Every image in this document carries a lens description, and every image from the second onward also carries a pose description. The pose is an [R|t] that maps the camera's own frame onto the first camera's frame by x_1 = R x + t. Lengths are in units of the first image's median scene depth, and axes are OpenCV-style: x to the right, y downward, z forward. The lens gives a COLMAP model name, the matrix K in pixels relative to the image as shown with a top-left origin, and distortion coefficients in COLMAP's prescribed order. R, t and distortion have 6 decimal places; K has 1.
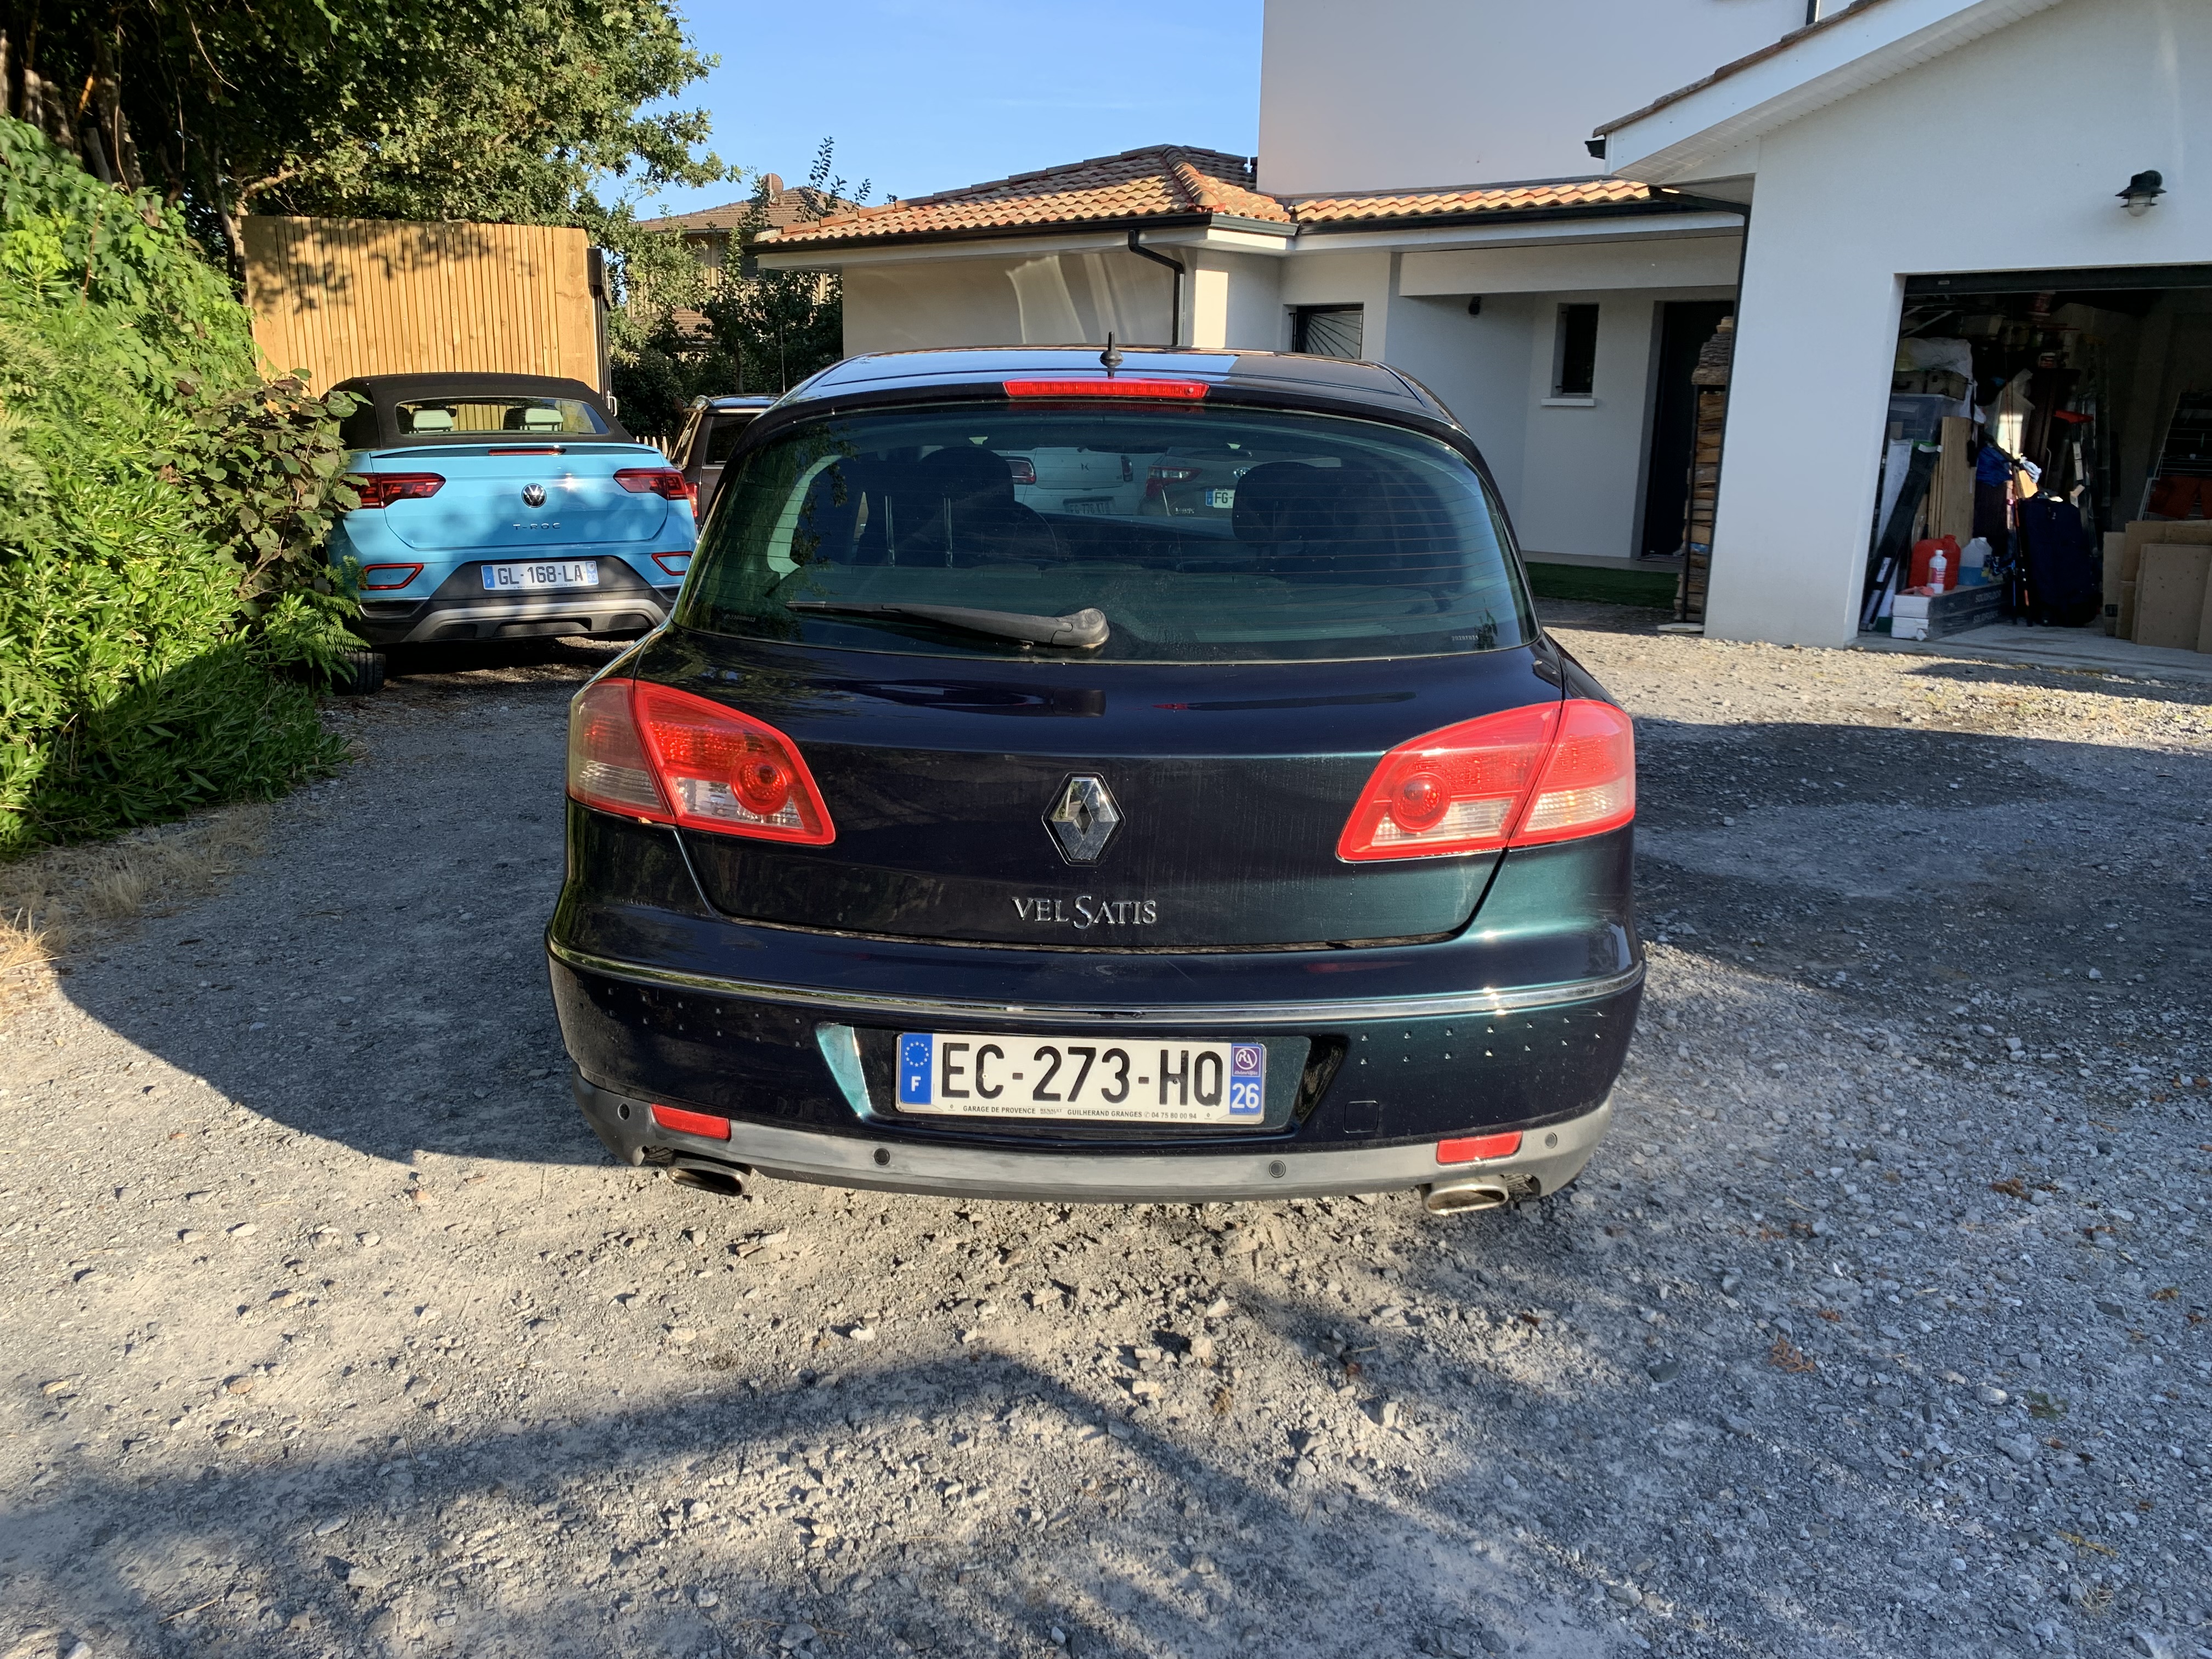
lens RADIAL K [[1642.8, 0, 1106.0], [0, 1642.8, 829.5], [0, 0, 1]] dist [0.036705, -0.103891]
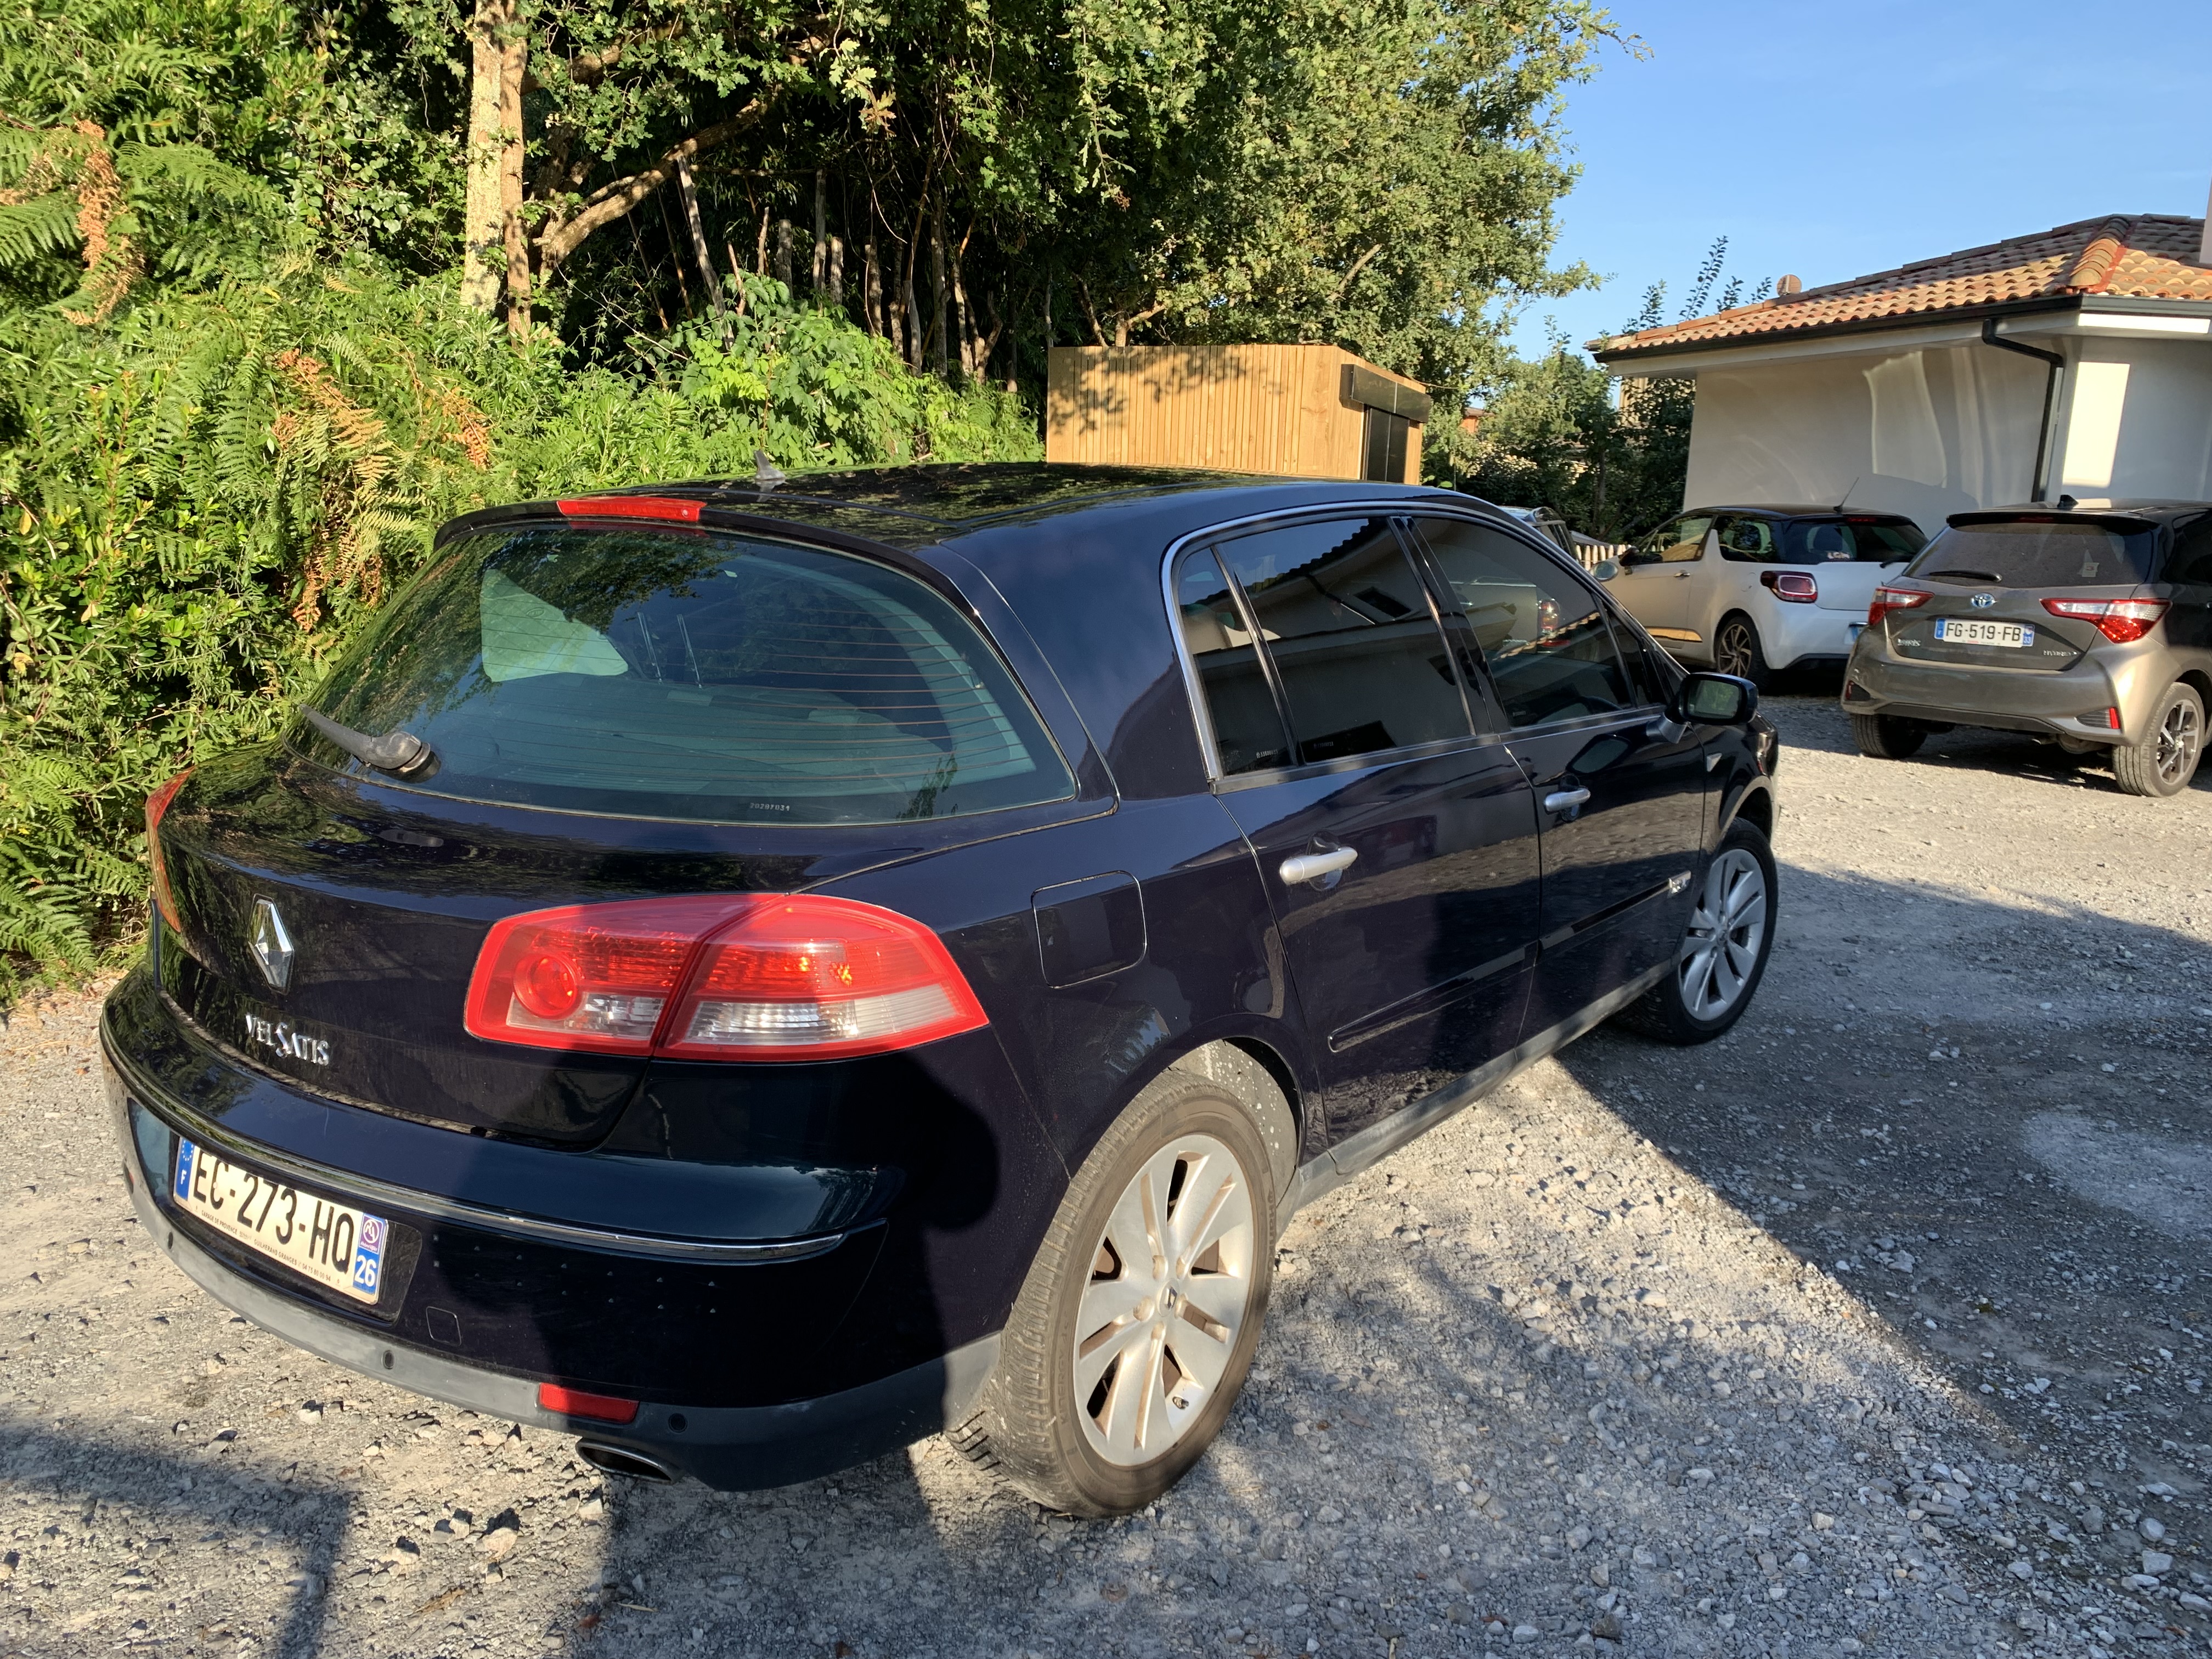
lens RADIAL K [[1714.4, 0, 1106.0], [0, 1714.4, 829.5], [0, 0, 1]] dist [-0.039942, -0.001362]
pose [[0.822118, 0.106502, -0.559266, 0.192066], [-0.145231, 0.989078, -0.025136, -0.024945], [0.550481, 0.101888, 0.828607, 0.083695]]
